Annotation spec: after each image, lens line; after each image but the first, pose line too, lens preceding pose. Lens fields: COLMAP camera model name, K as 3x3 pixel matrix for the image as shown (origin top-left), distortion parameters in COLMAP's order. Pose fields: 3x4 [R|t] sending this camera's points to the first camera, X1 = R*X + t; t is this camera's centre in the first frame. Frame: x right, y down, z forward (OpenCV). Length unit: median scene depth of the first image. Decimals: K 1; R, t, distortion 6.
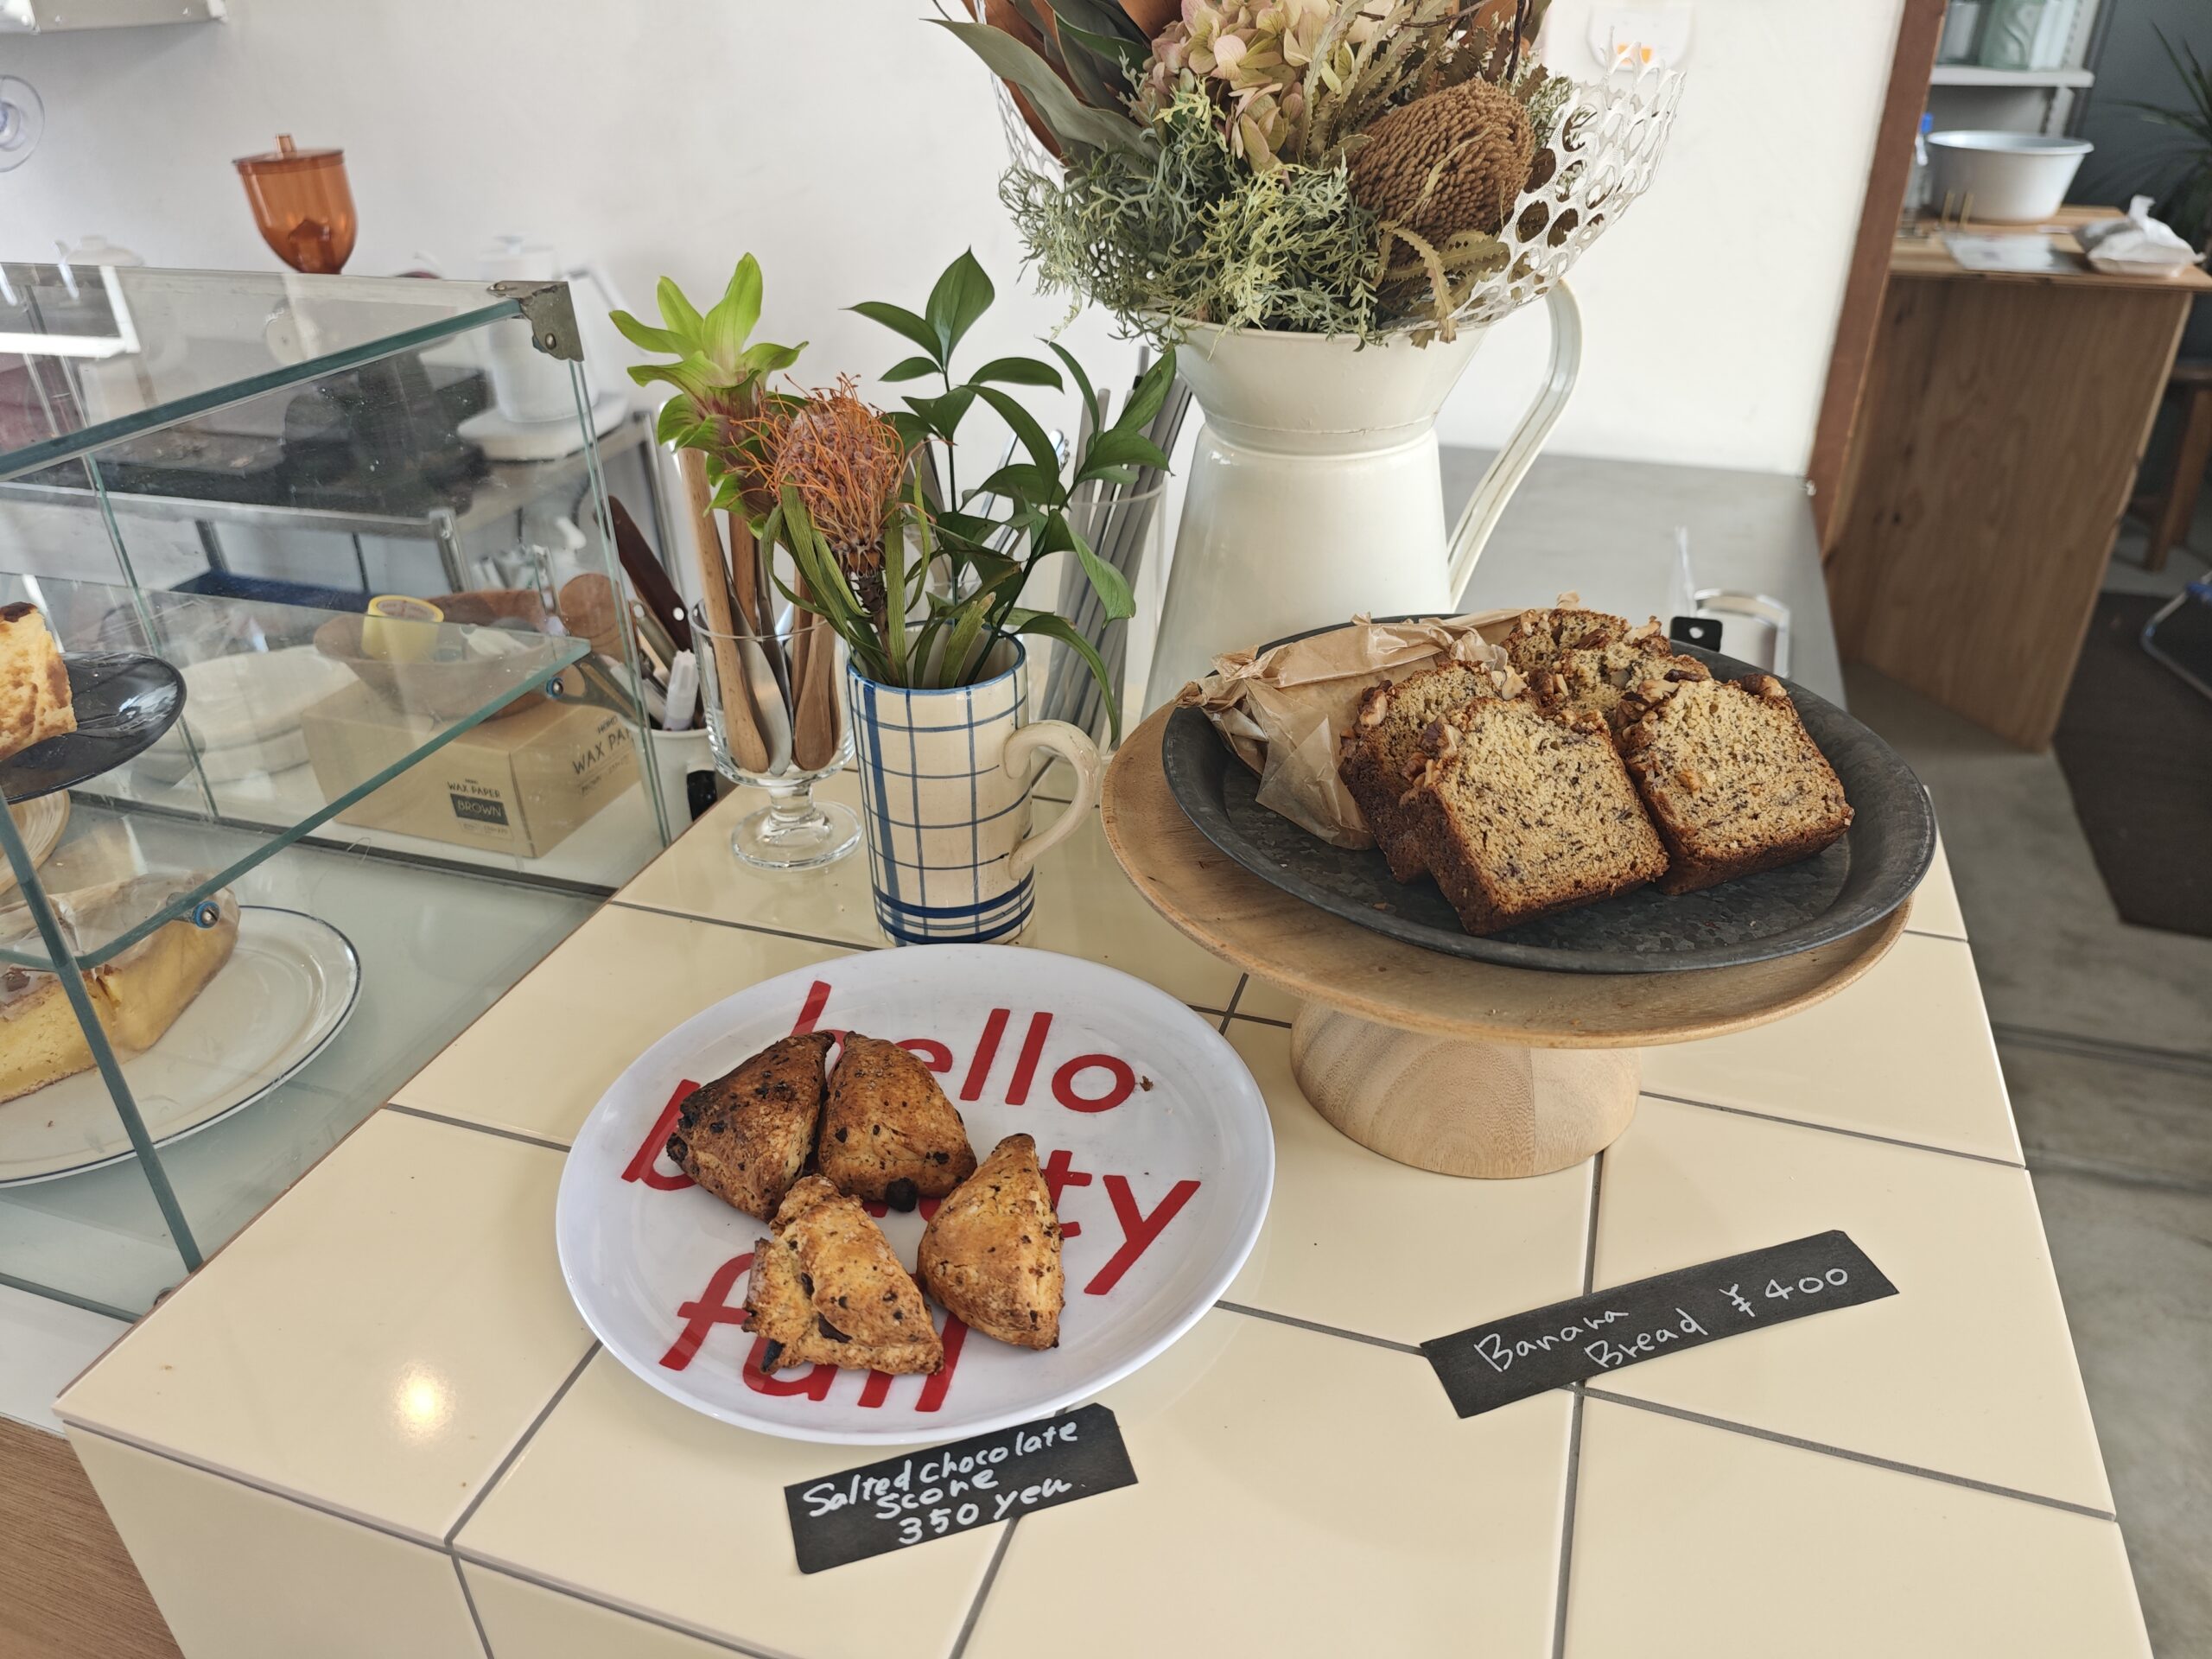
lens RADIAL K [[1540.8, 0, 1106.0], [0, 1540.8, 829.5], [0, 0, 1]] dist [-0.005955, -0.000177]
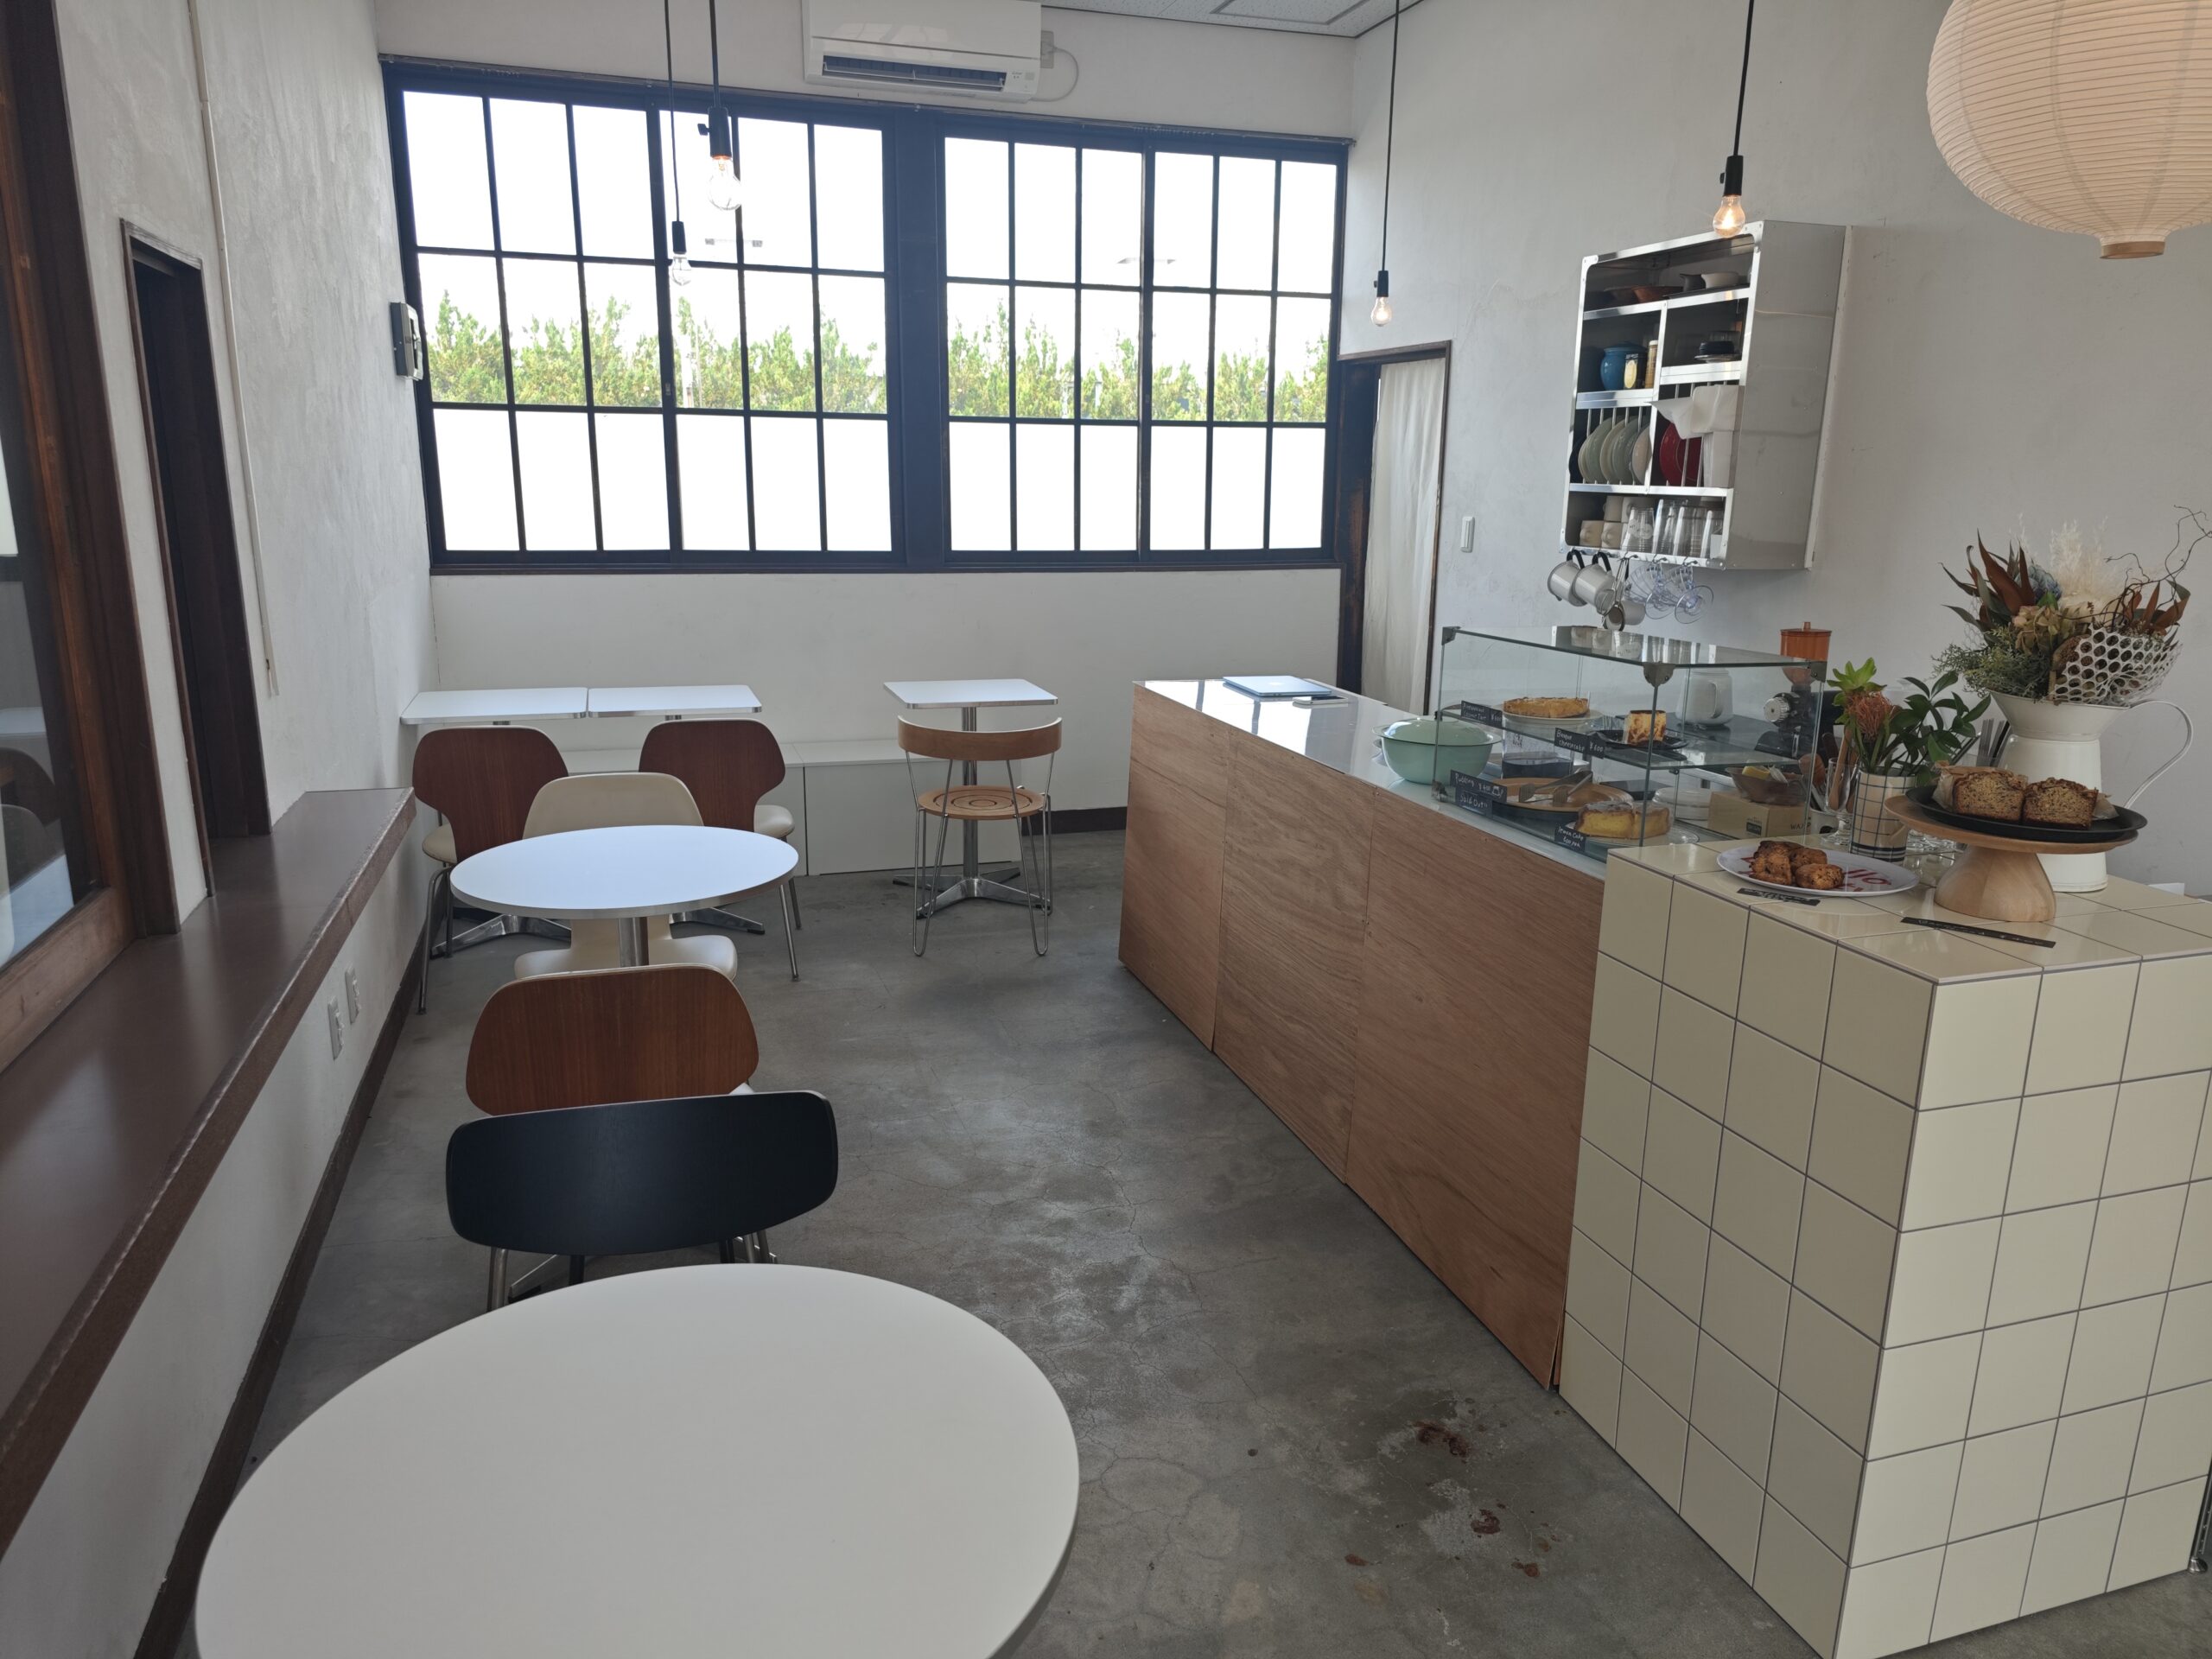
lens RADIAL K [[1540.8, 0, 1106.0], [0, 1540.8, 829.5], [0, 0, 1]] dist [-0.005955, -0.000177]
pose [[0.593414, 0.201476, -0.779273, 0.625079], [-0.420526, 0.903125, -0.086732, 0.415072], [0.686307, 0.379173, 0.620653, -0.910927]]
